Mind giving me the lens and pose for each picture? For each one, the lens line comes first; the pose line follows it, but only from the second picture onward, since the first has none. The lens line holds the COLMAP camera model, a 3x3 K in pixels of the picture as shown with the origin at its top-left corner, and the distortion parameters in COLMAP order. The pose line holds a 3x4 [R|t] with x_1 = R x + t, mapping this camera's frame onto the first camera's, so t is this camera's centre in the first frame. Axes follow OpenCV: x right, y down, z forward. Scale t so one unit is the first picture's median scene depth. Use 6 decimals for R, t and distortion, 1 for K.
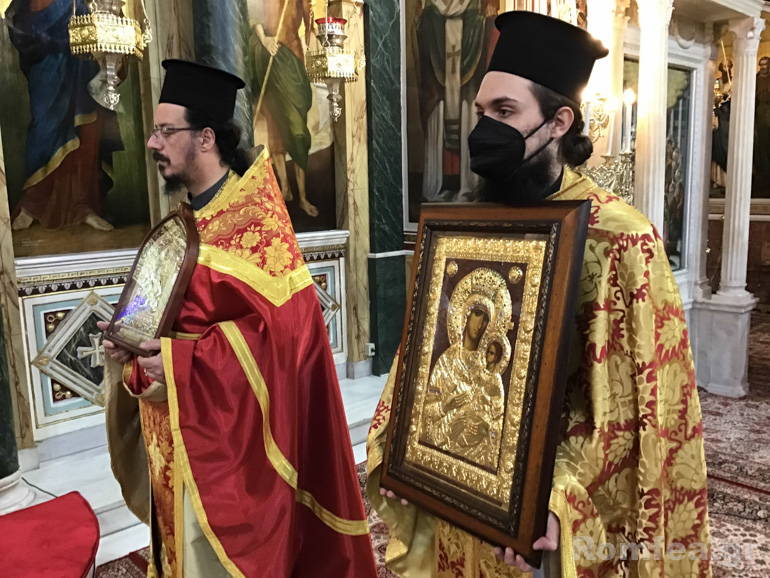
lens RADIAL K [[700.4, 0, 385.0], [0, 700.4, 289.0], [0, 0, 1]] dist [0.016092, -0.024825]
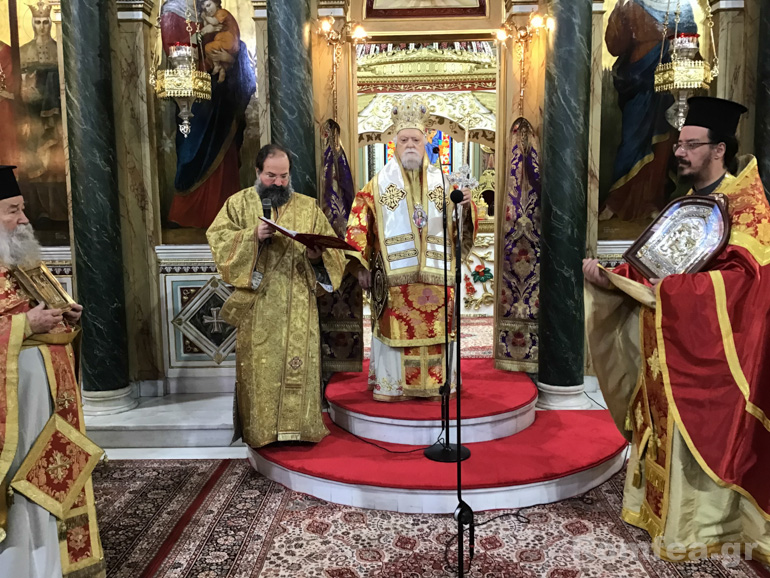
lens RADIAL K [[700.4, 0, 385.0], [0, 700.4, 289.0], [0, 0, 1]] dist [0.016092, -0.024825]
pose [[0.711785, 0.099680, -0.695288, 0.155913], [-0.111249, 0.993383, 0.028527, 0.060451], [0.693531, 0.057045, 0.718165, -0.299434]]
